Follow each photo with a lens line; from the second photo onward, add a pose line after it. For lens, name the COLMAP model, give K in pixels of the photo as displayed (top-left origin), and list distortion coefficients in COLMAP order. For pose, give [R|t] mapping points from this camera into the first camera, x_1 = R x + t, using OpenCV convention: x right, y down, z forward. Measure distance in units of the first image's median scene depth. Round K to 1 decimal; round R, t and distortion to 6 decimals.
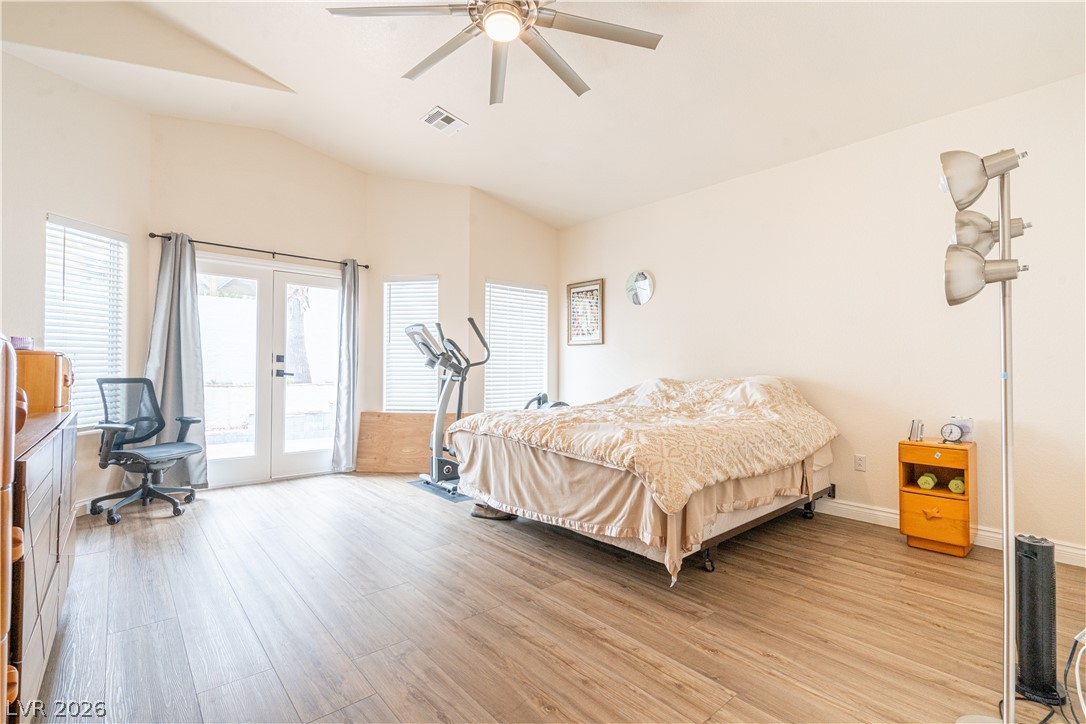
lens RADIAL K [[495.2, 0, 540.5], [0, 495.2, 365.4], [0, 0, 1]] dist [-0.005136, 0.003175]
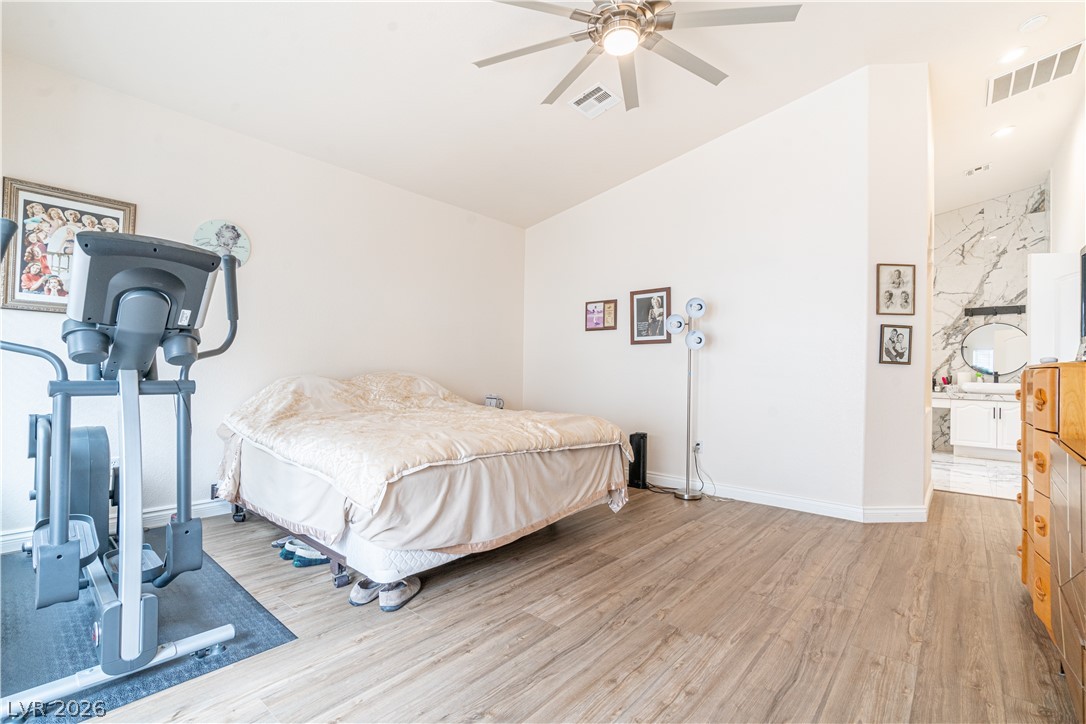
lens RADIAL K [[495.2, 0, 539.9], [0, 495.2, 369.5], [0, 0, 1]] dist [-0.005136, 0.003175]
pose [[-0.144695, -0.010363, 0.989422, -0.909339], [-0.023484, 0.999699, 0.007036, 0.000604], [-0.989198, -0.022218, -0.144894, 1.100301]]
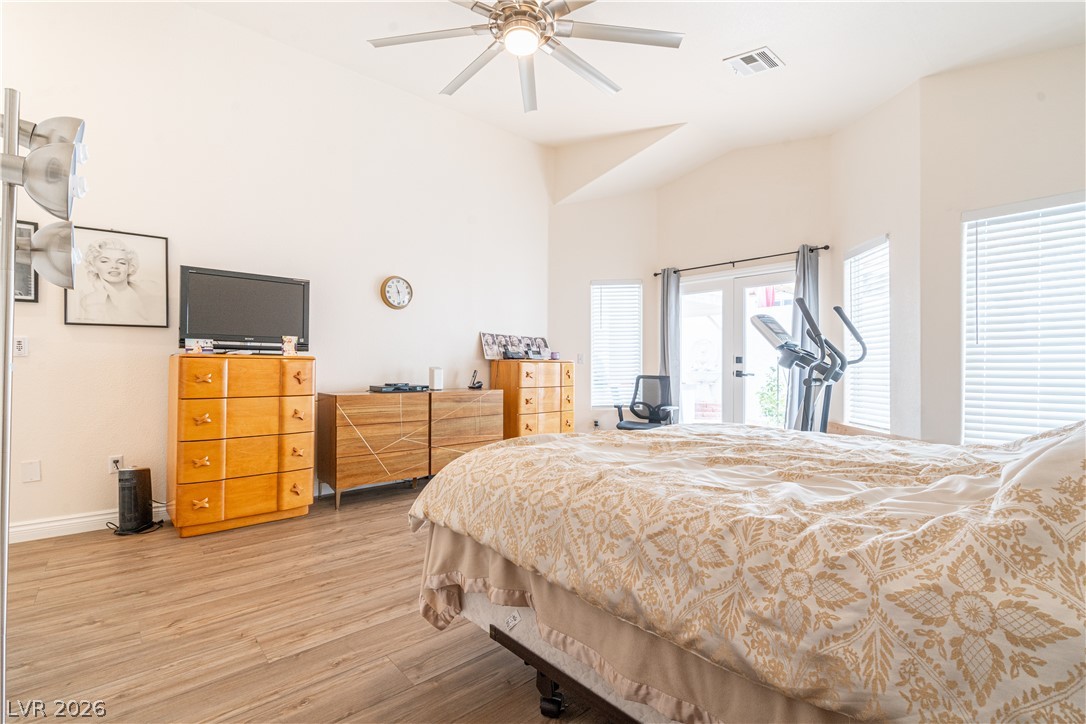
lens RADIAL K [[495.2, 0, 535.5], [0, 495.2, 363.5], [0, 0, 1]] dist [-0.005136, 0.003175]
pose [[-0.003060, -0.014945, -0.999884, 0.816958], [-0.001207, 0.999888, -0.014942, 0.014879], [0.999995, 0.001161, -0.003078, 0.872164]]
